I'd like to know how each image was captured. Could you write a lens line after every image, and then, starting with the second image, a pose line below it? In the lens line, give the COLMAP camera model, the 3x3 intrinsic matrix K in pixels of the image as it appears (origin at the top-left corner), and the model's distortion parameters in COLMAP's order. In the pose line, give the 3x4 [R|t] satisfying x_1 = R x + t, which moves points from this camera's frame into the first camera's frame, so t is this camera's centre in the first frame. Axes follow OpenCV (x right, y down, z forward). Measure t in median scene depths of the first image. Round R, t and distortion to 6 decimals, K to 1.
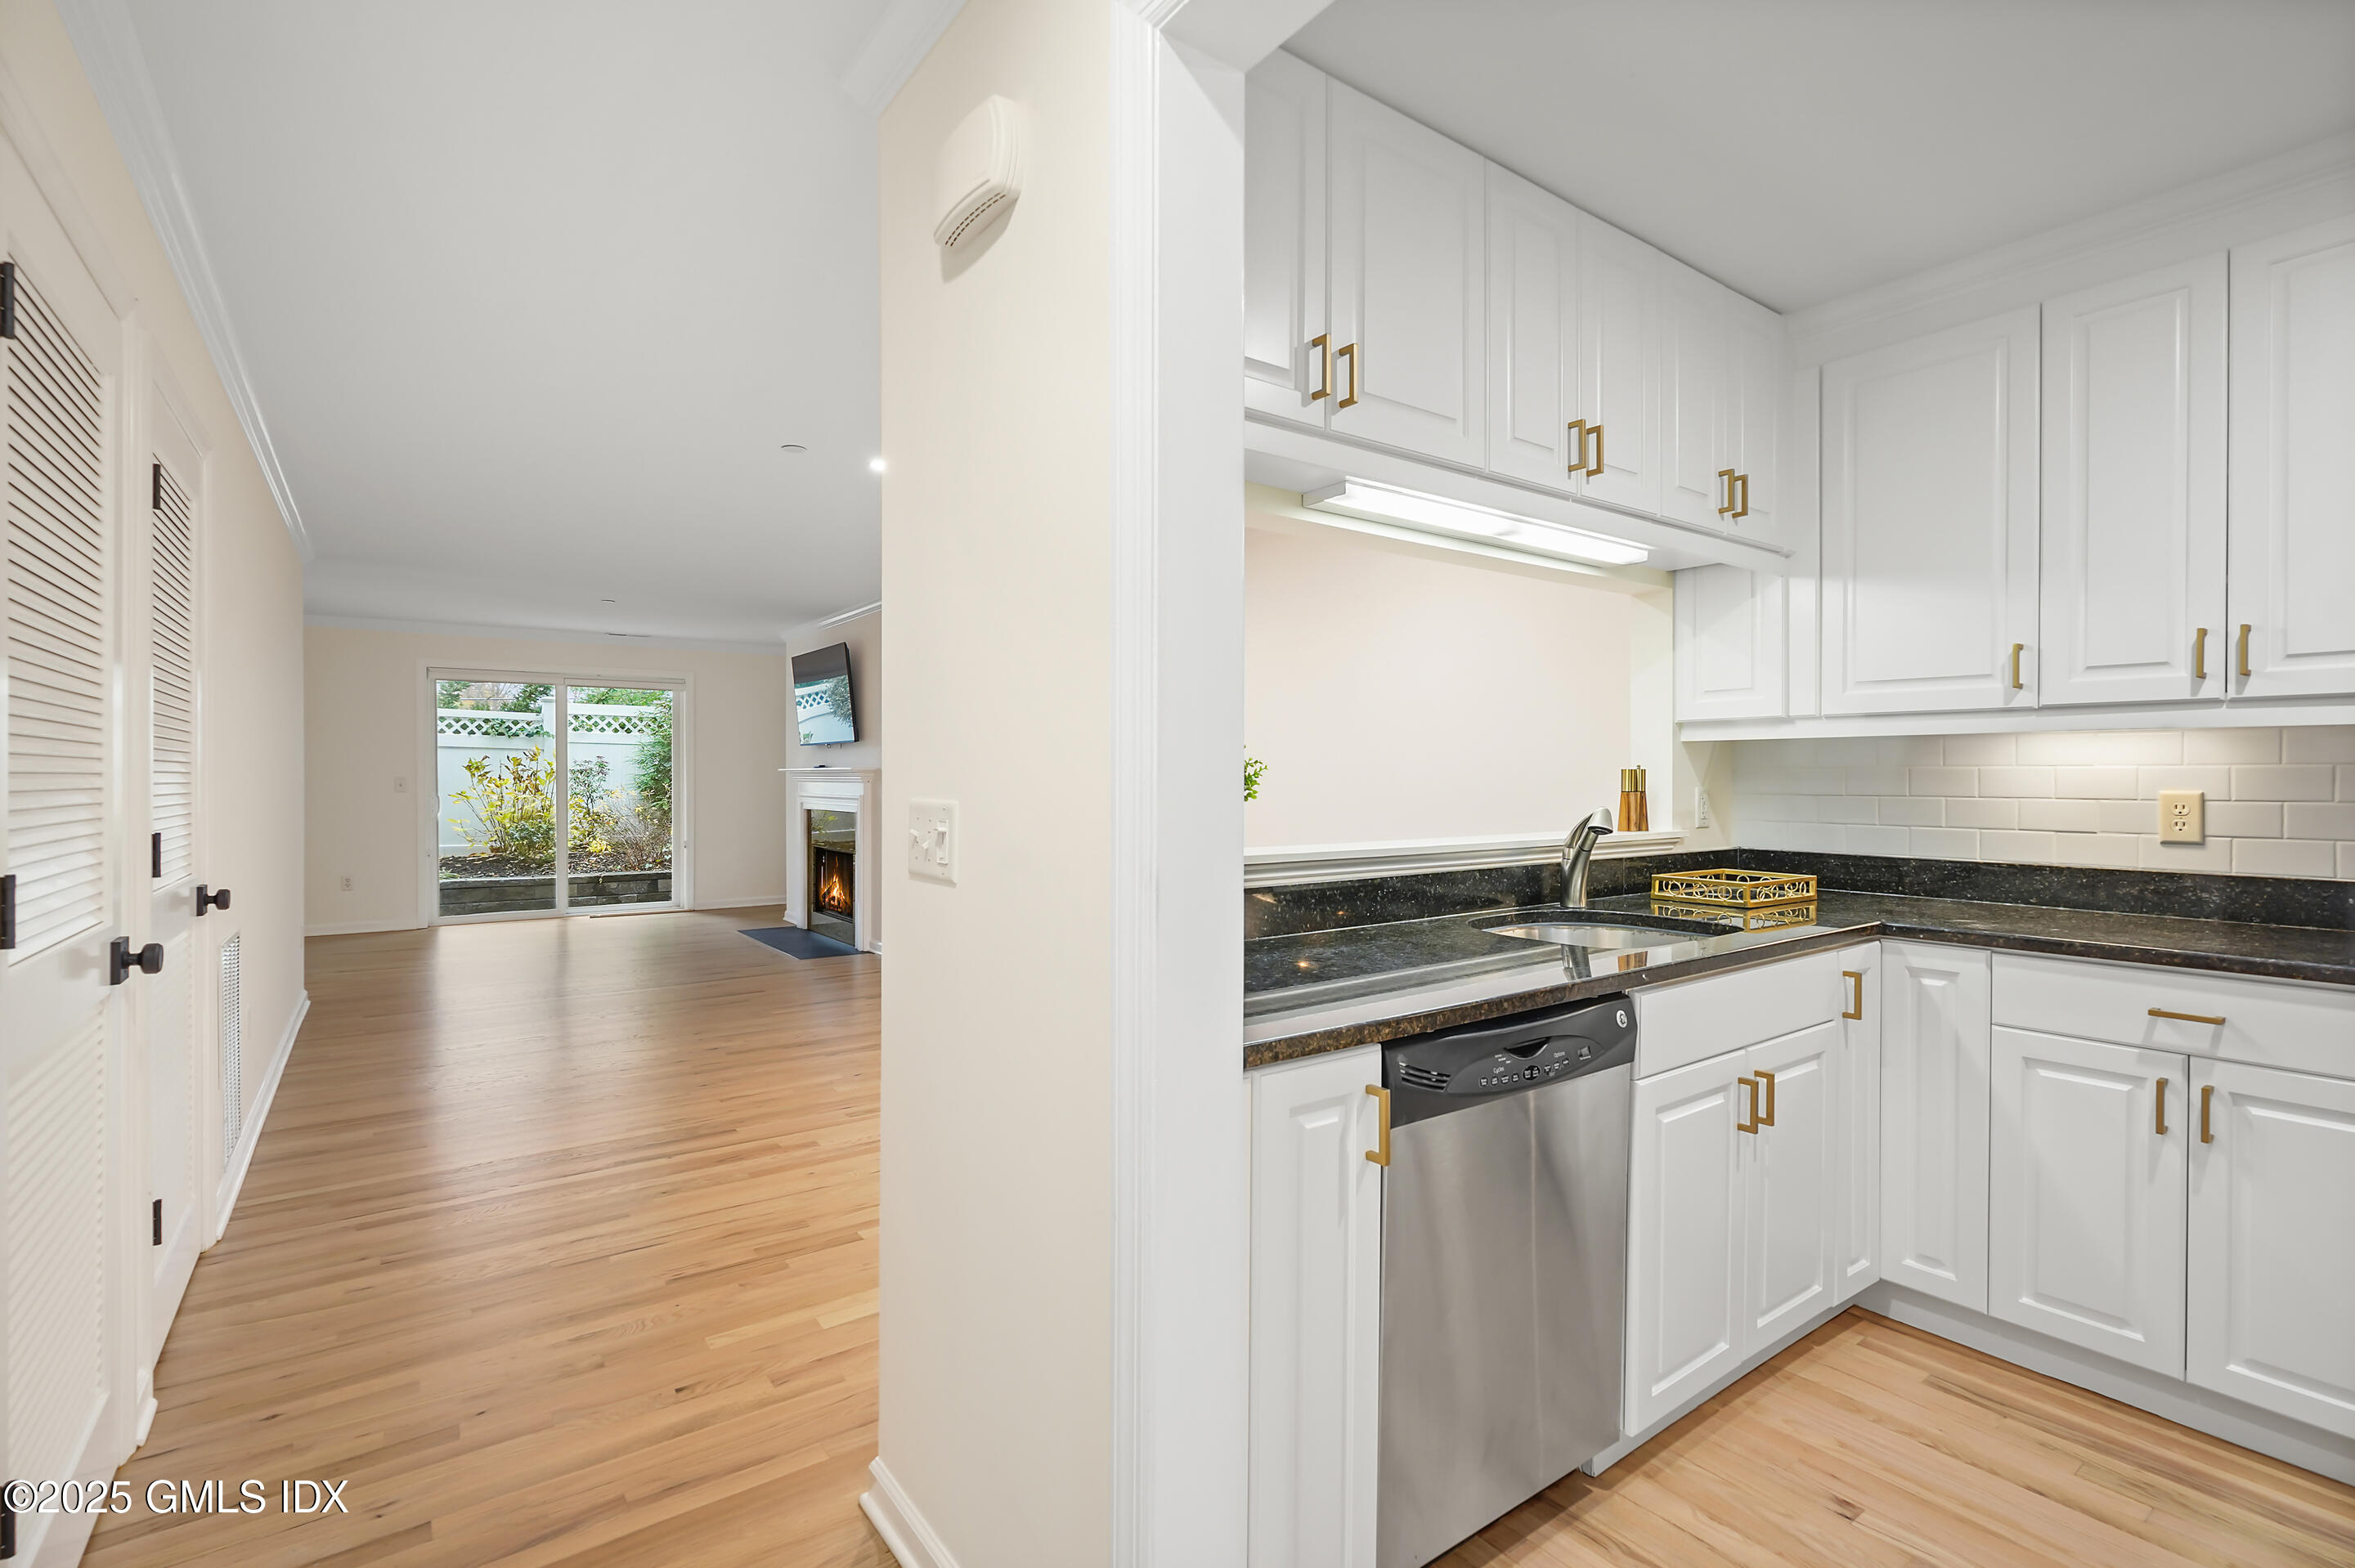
lens RADIAL K [[1083.7, 0, 1163.9], [0, 1083.7, 777.2], [0, 0, 1]] dist [-0.002088, 0.001489]
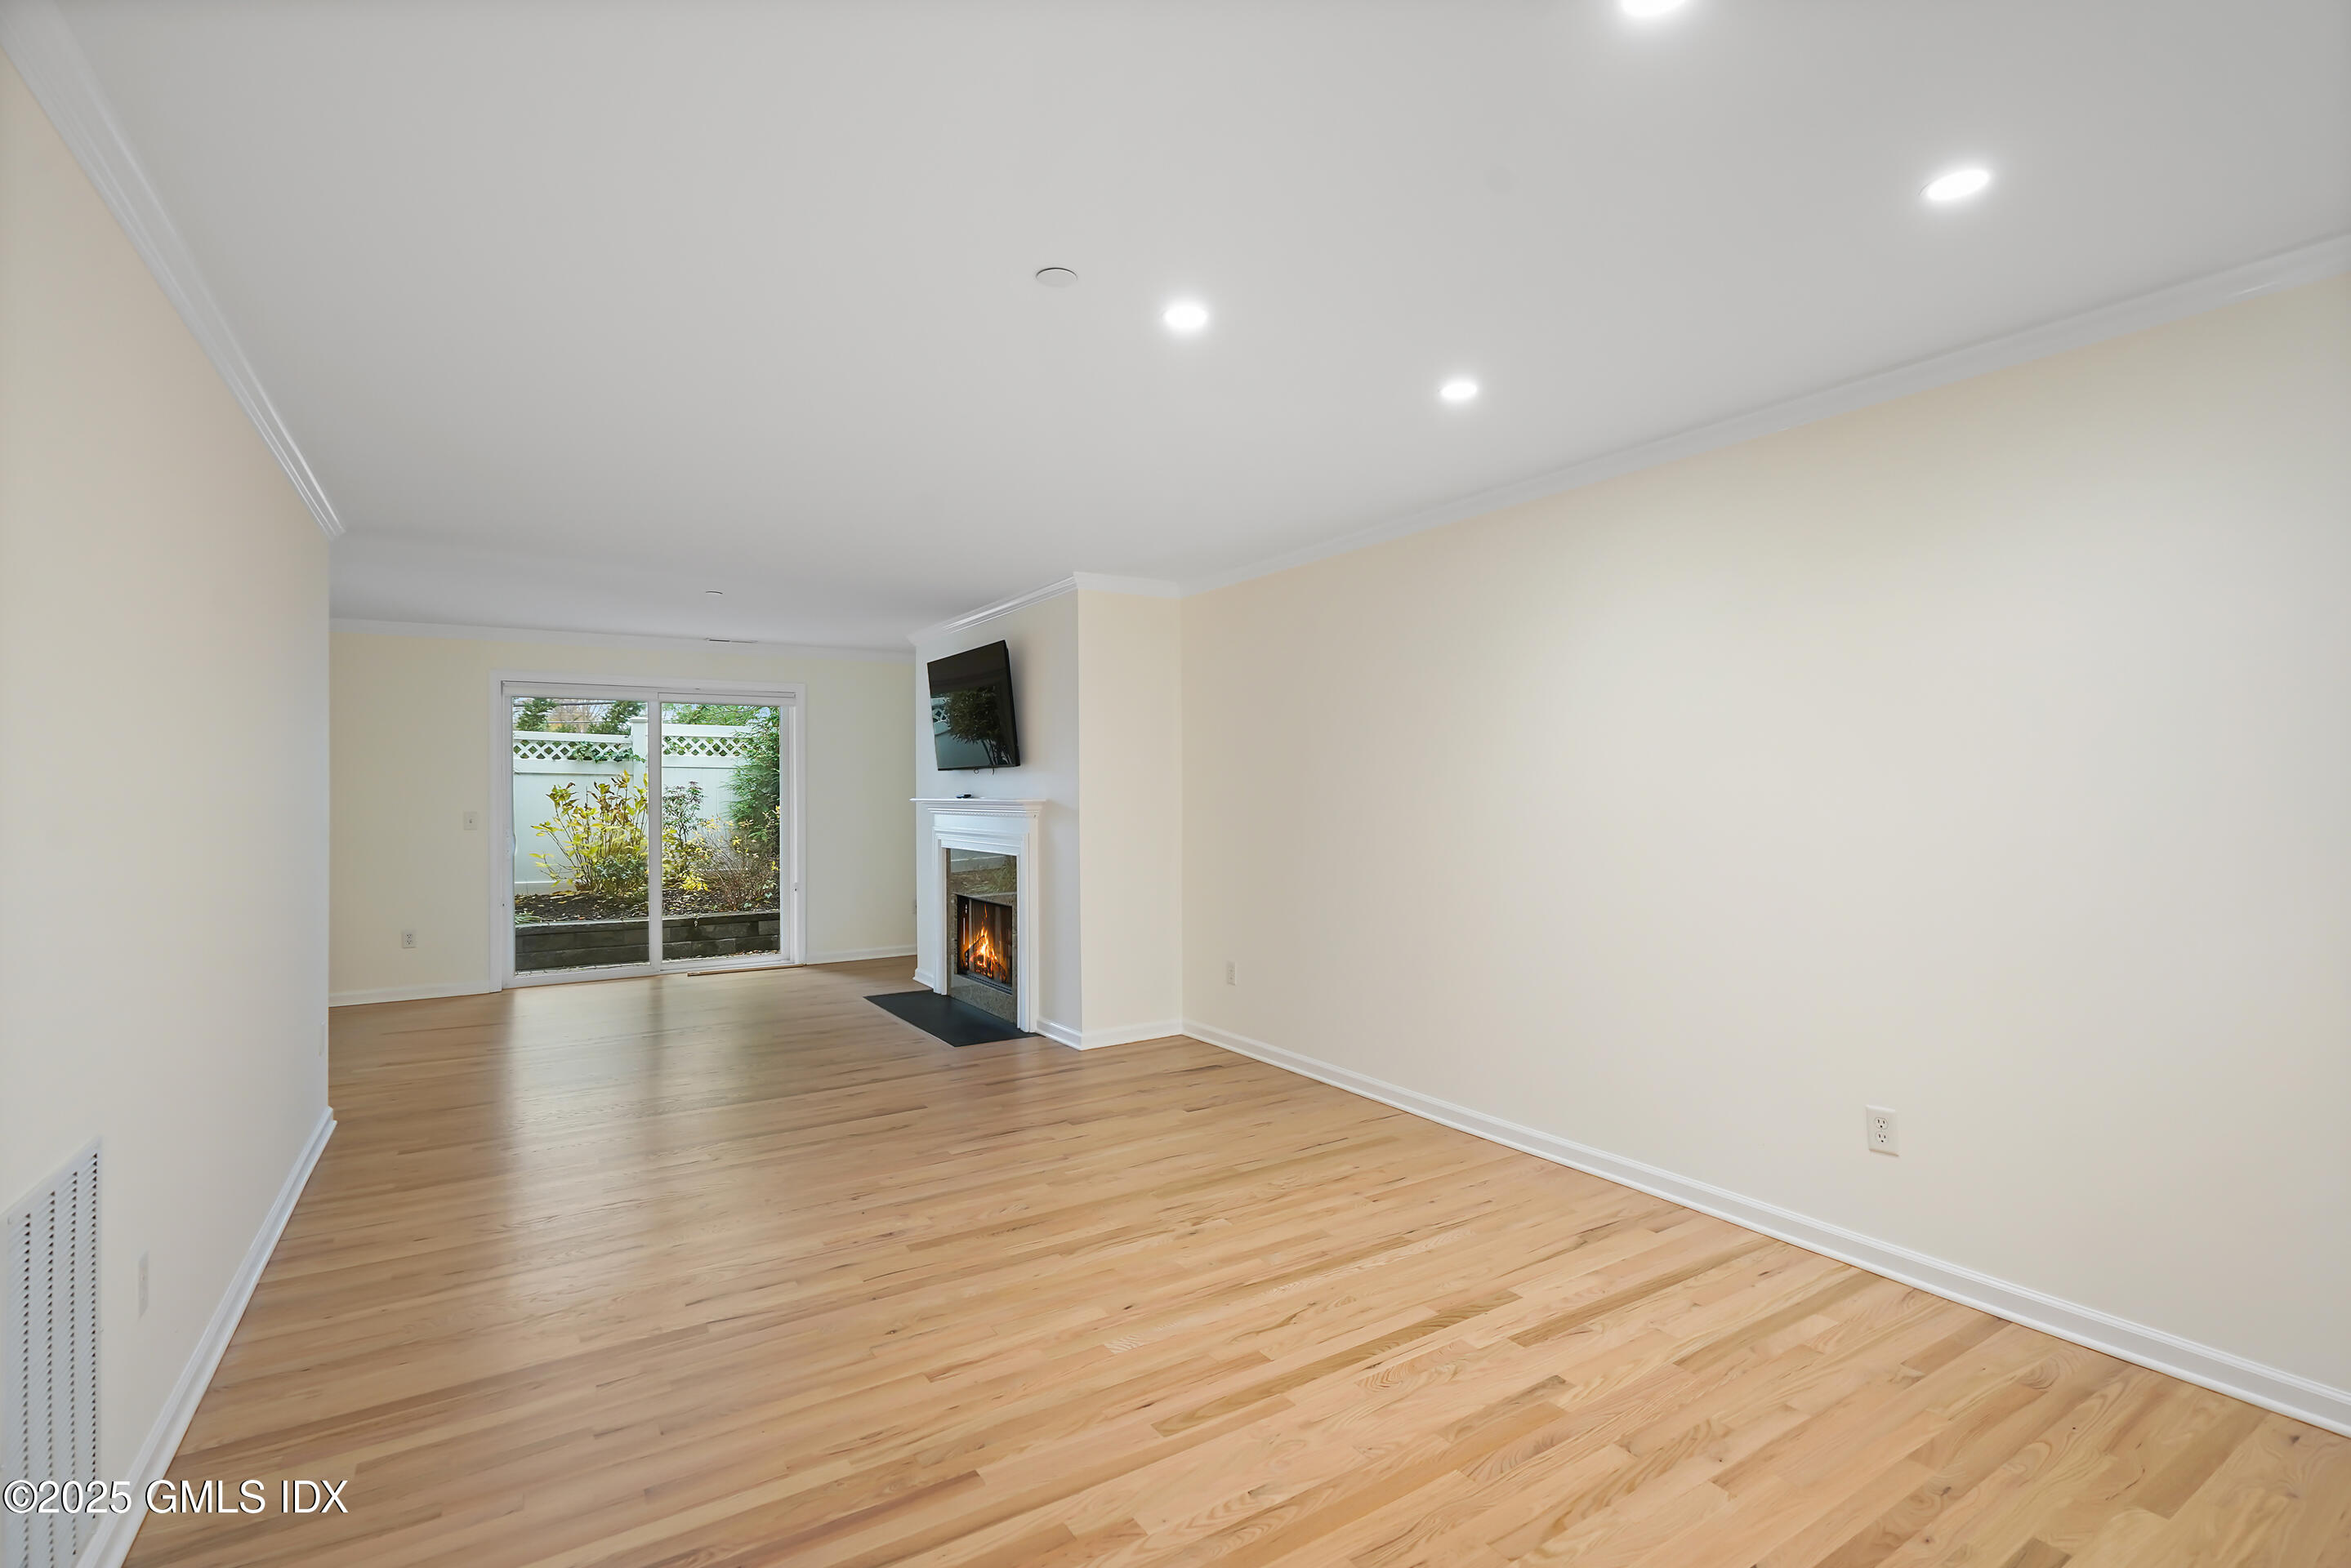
lens RADIAL K [[1081.8, 0, 1166.2], [0, 1081.8, 780.9], [0, 0, 1]] dist [-0.002088, 0.001489]
pose [[0.998126, -0.009077, -0.060518, -0.082646], [0.008429, 0.999904, -0.010954, -0.007926], [0.060612, 0.010423, 0.998107, 0.141001]]
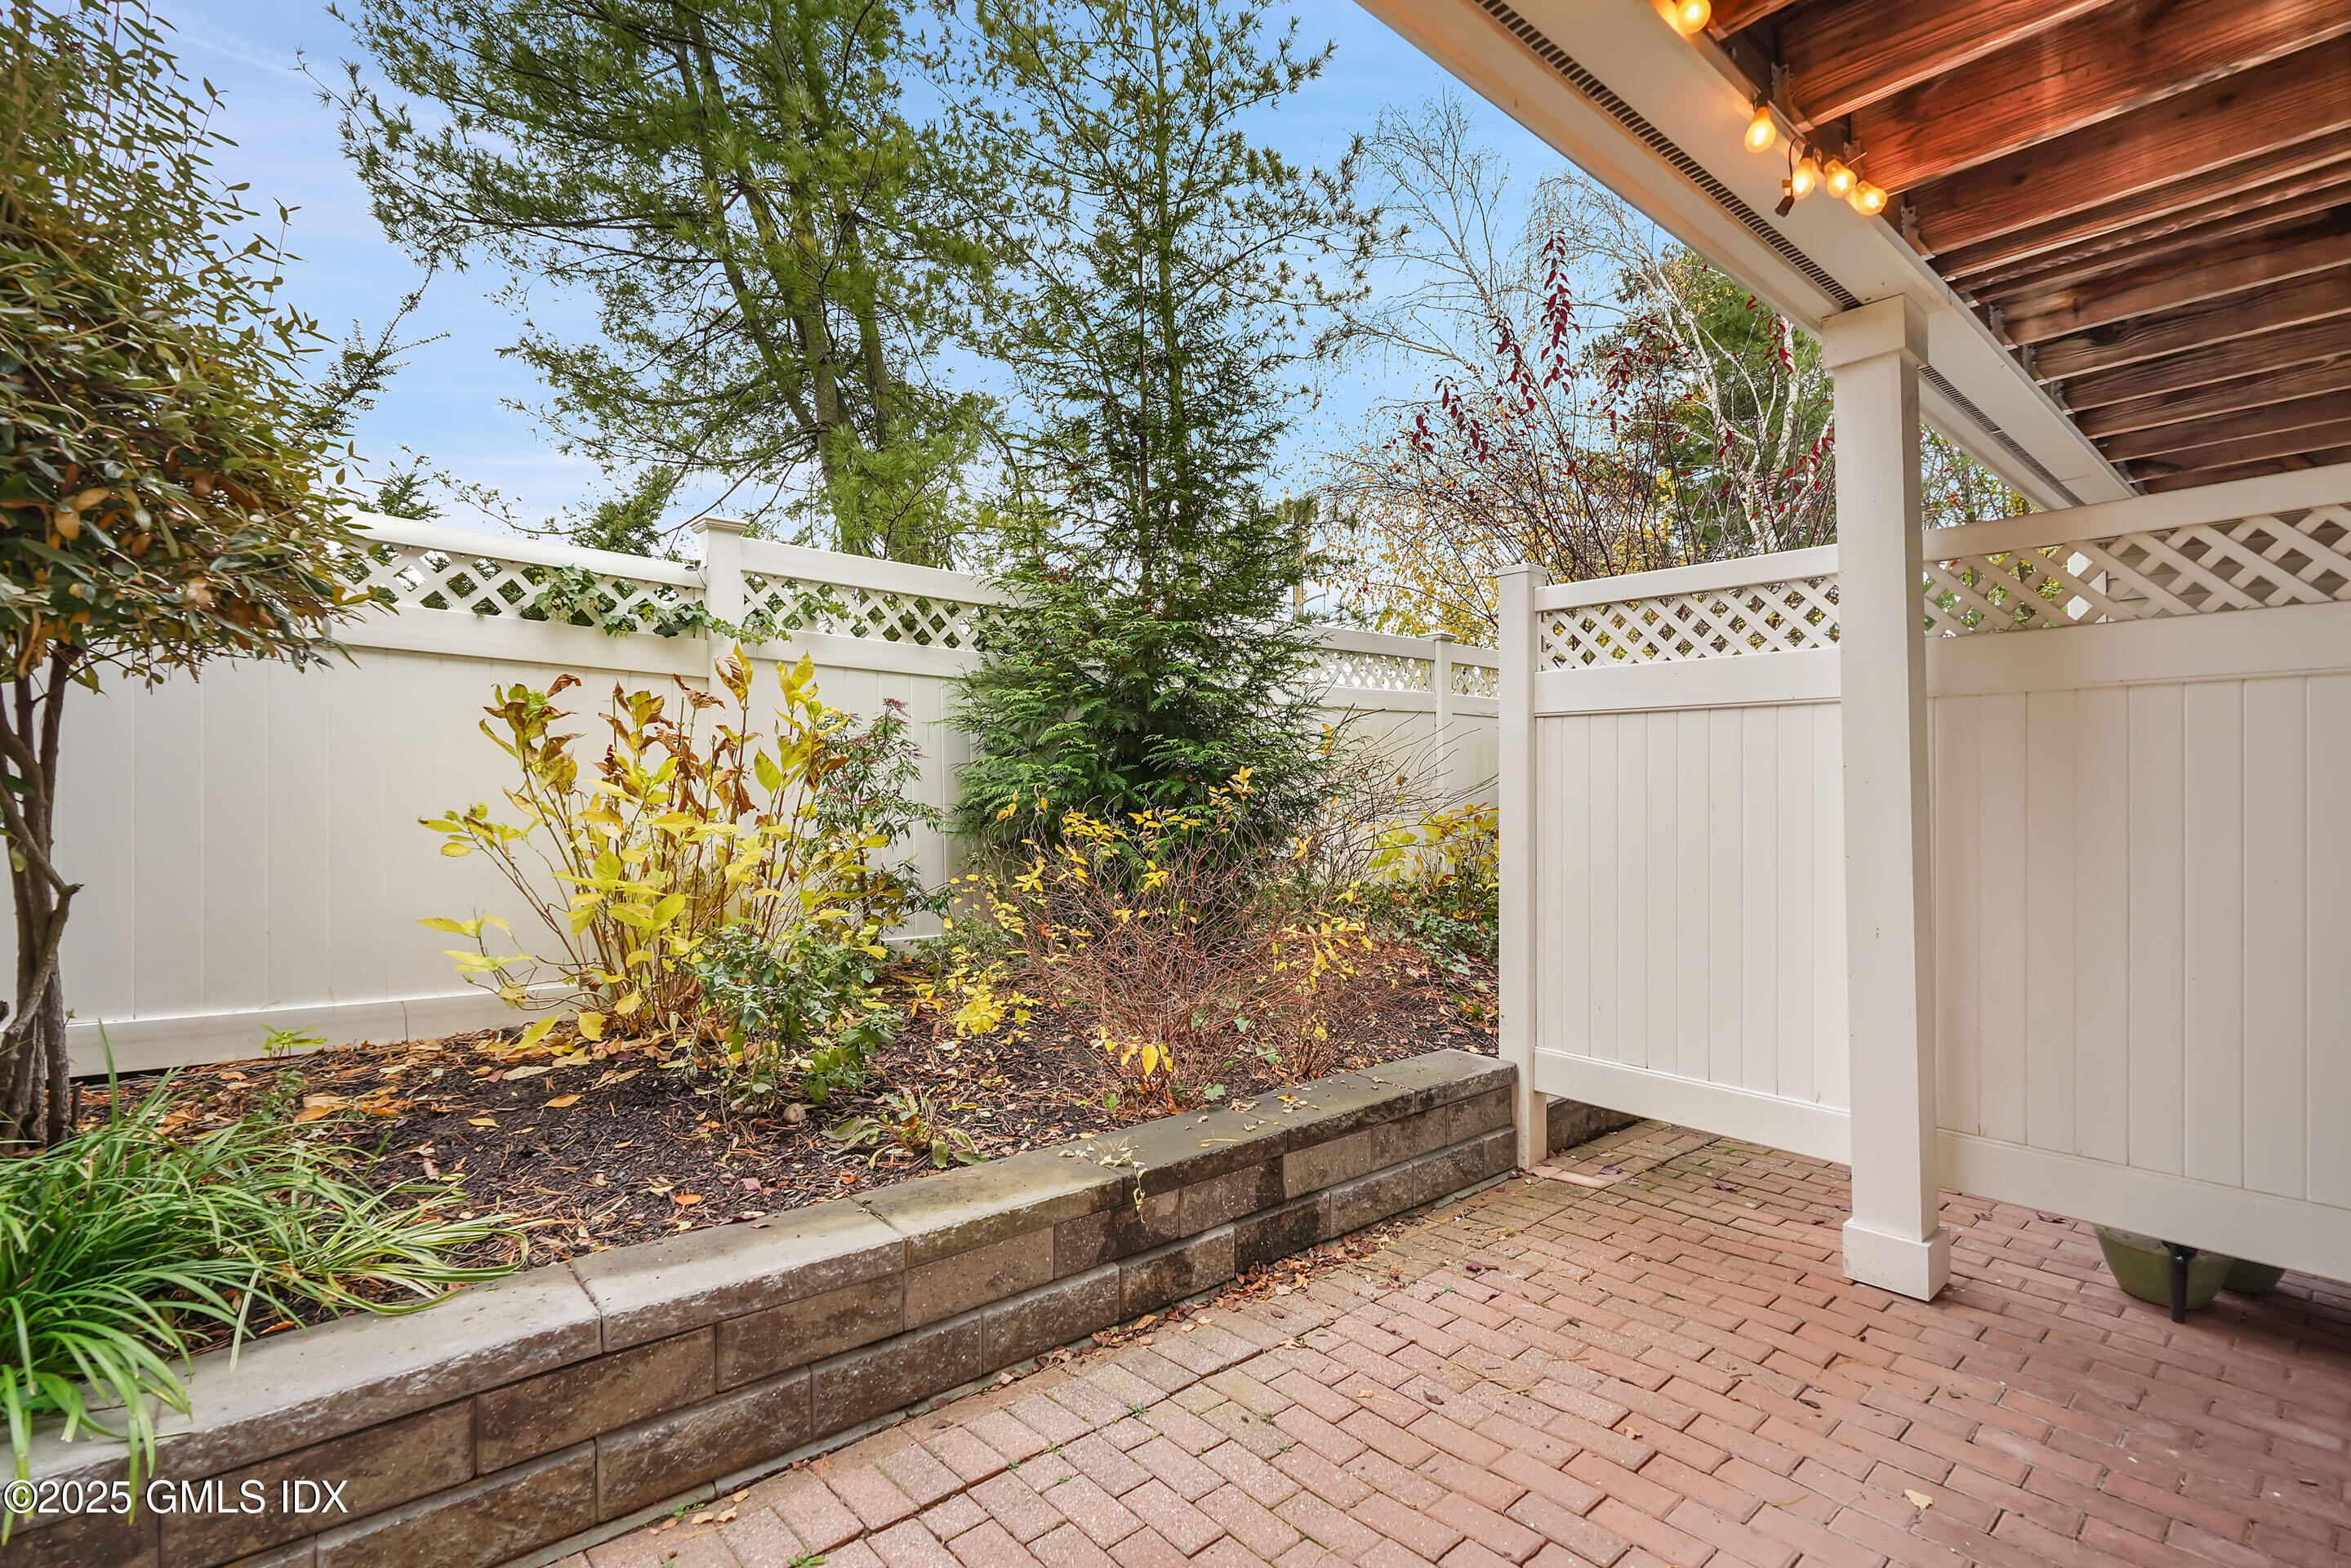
lens RADIAL K [[1082.0, 0, 1181.7], [0, 1082.0, 792.4], [0, 0, 1]] dist [-0.002088, 0.001489]
pose [[0.995139, 0.002579, 0.098442, -0.536525], [-0.003272, 0.999971, 0.006874, 0.006318], [-0.098422, -0.007163, 0.995119, 0.771538]]
